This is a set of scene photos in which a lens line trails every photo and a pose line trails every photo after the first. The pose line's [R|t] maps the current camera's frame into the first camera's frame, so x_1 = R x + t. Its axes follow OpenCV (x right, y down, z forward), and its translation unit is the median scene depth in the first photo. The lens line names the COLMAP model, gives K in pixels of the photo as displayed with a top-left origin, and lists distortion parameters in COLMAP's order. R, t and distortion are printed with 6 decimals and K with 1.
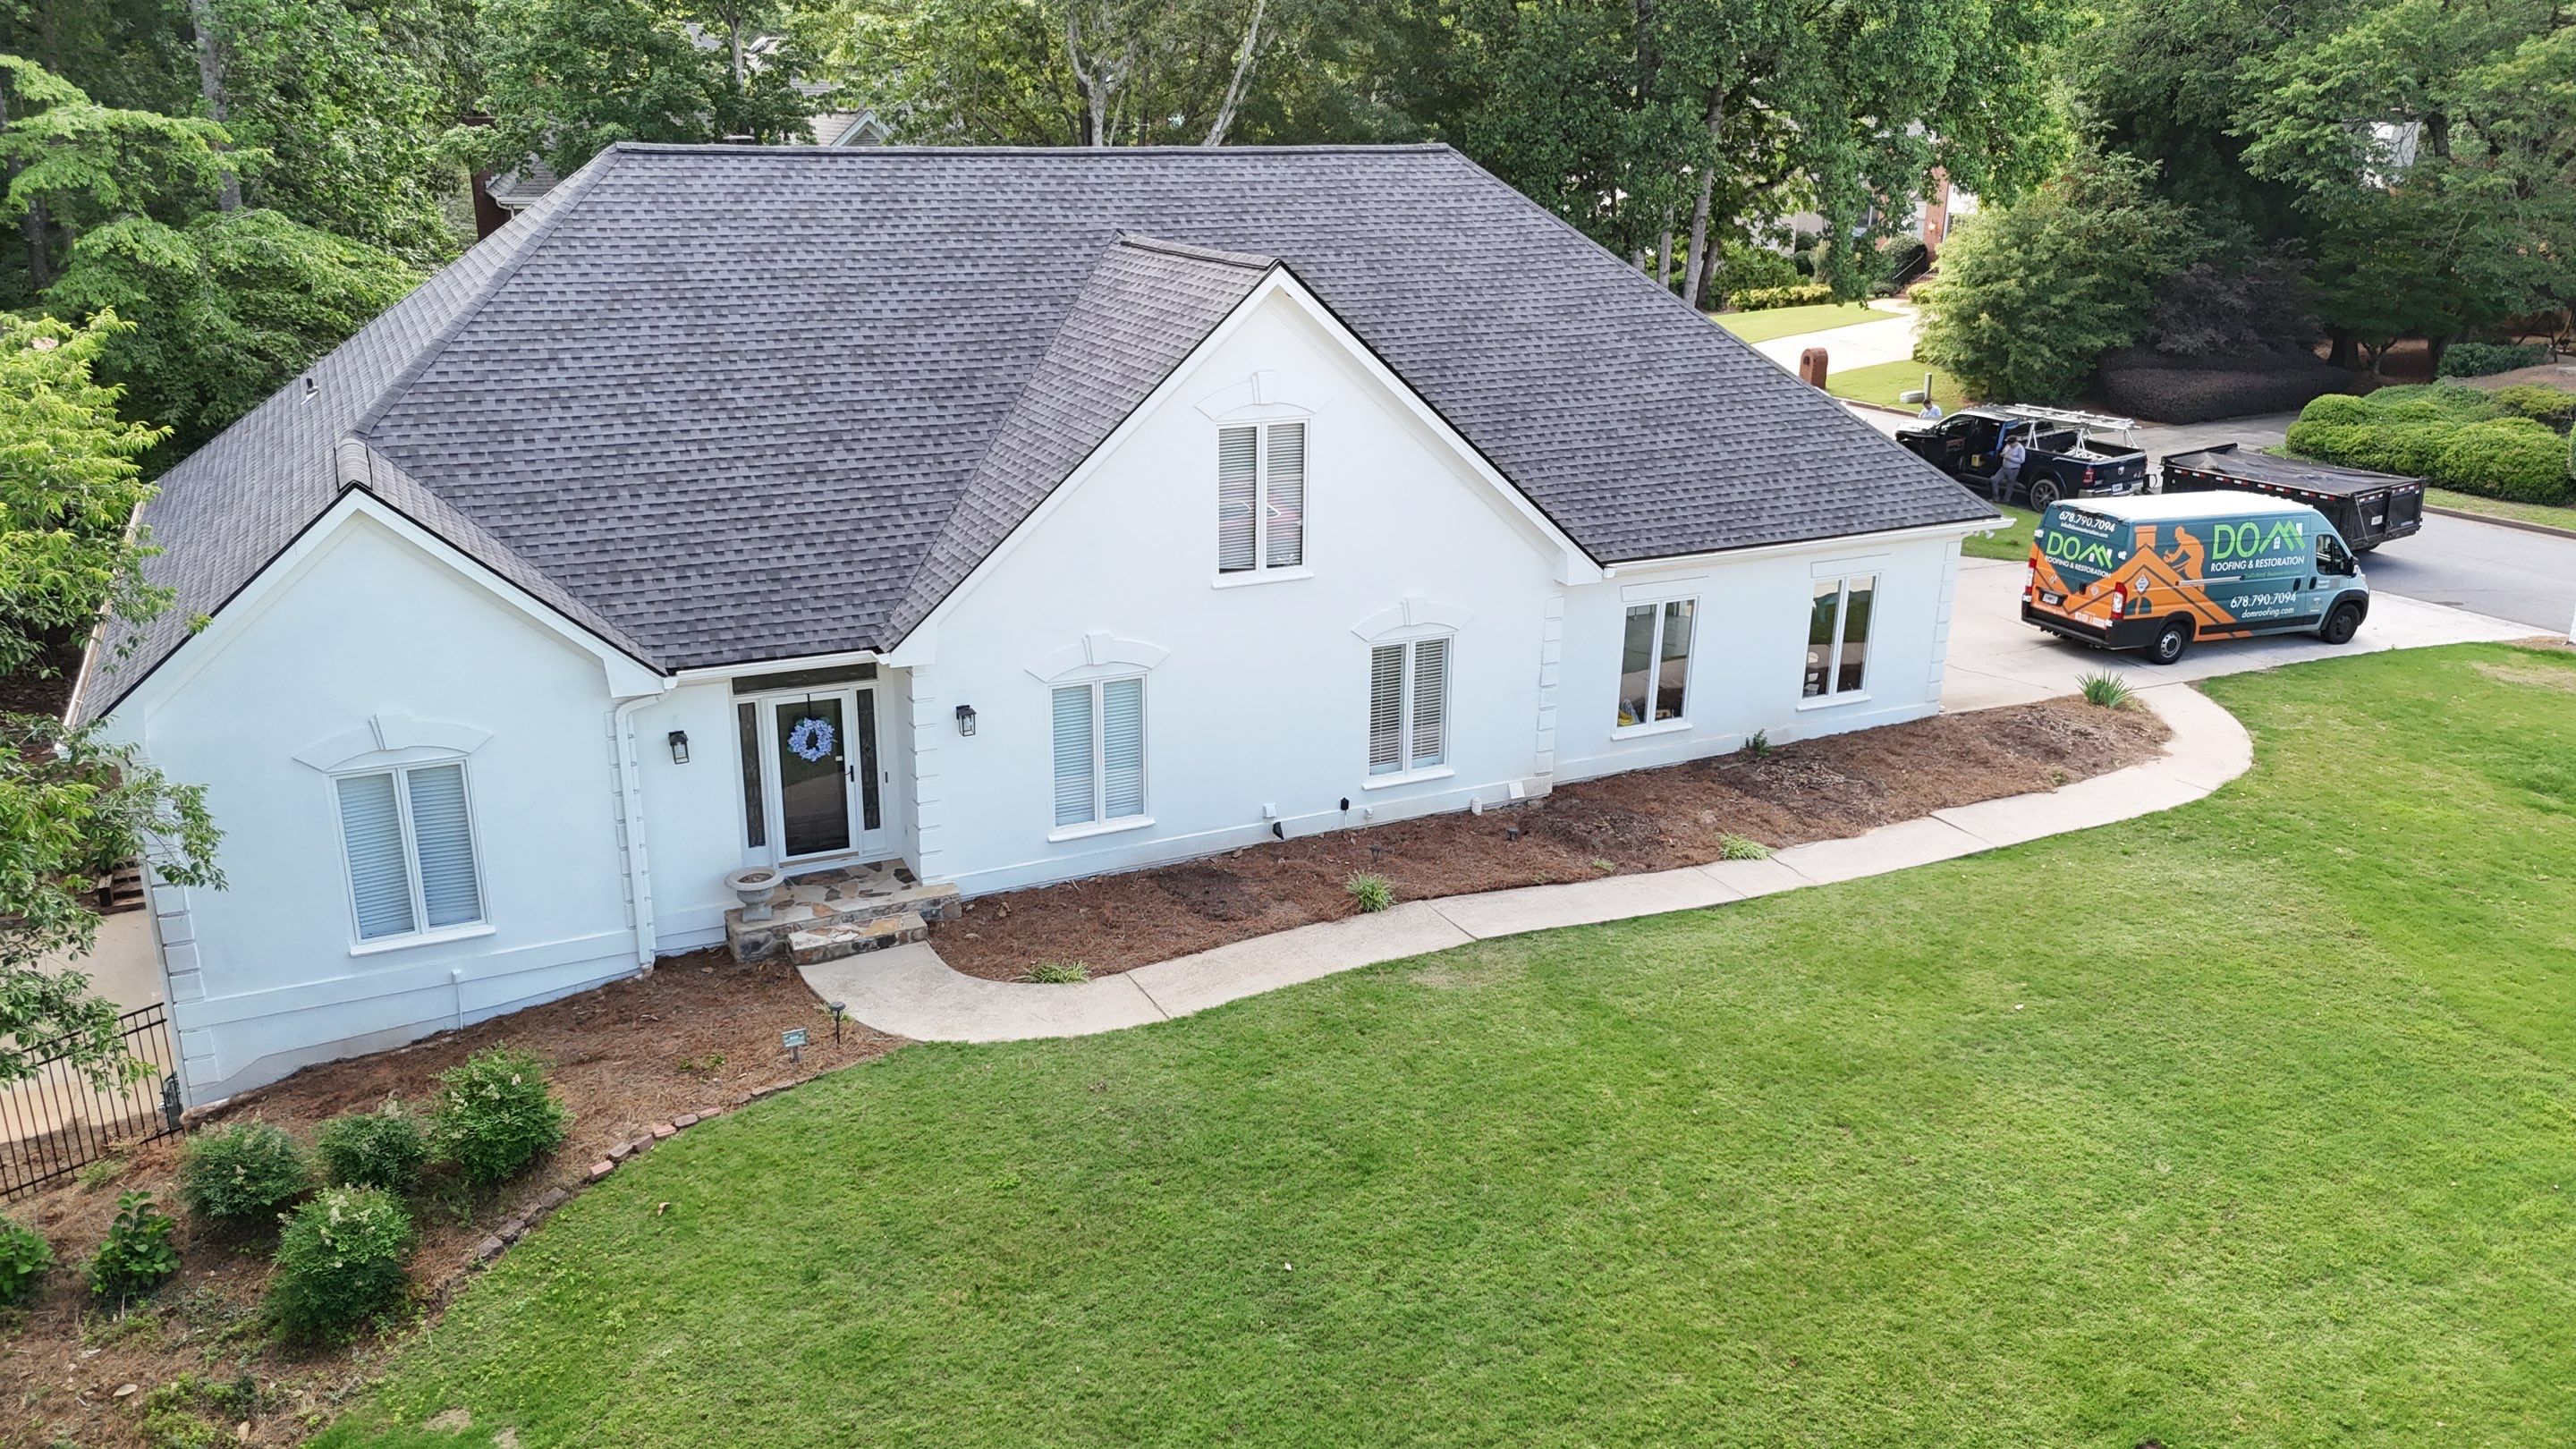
lens RADIAL K [[1880.2, 0, 1288.0], [0, 1880.2, 724.5], [0, 0, 1]] dist [0.079022, -0.000824]
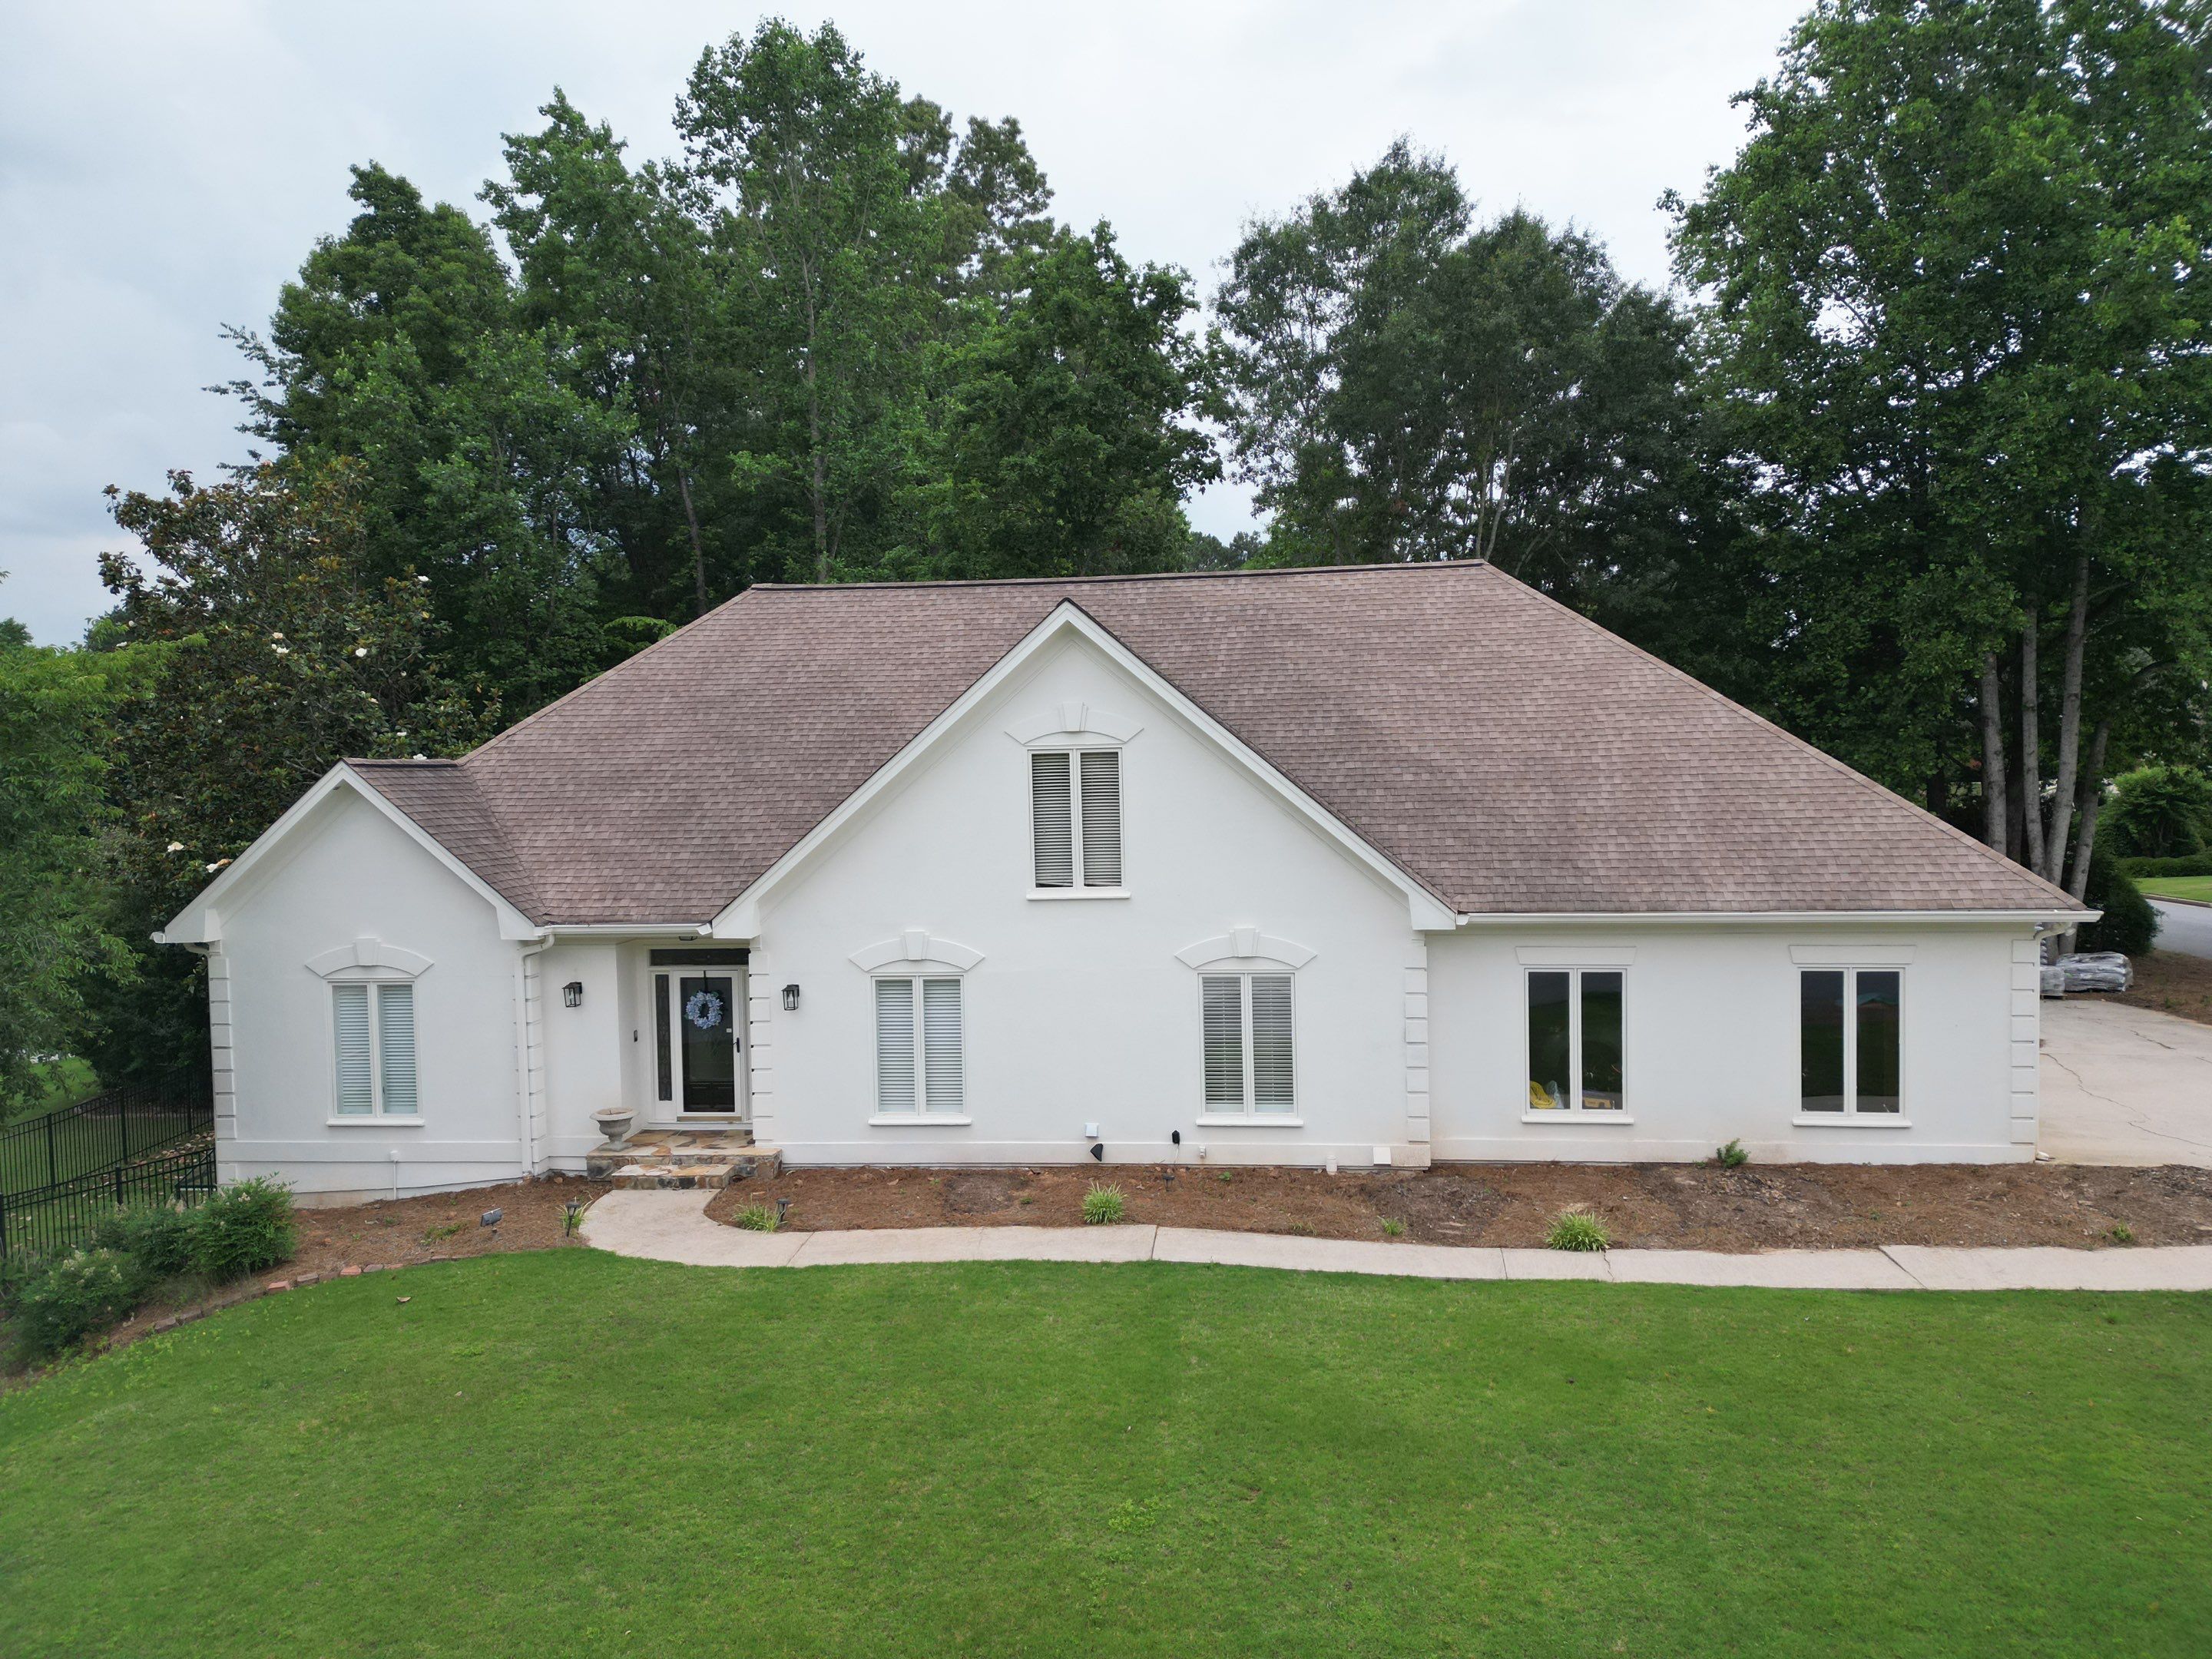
lens RADIAL K [[1575.4, 0, 1106.0], [0, 1575.4, 829.5], [0, 0, 1]] dist [0.046717, -0.001677]
pose [[0.849703, 0.002172, -0.527258, 0.478934], [-0.138896, 0.965593, -0.219861, 0.080534], [0.508639, 0.260050, 0.820768, 0.280957]]
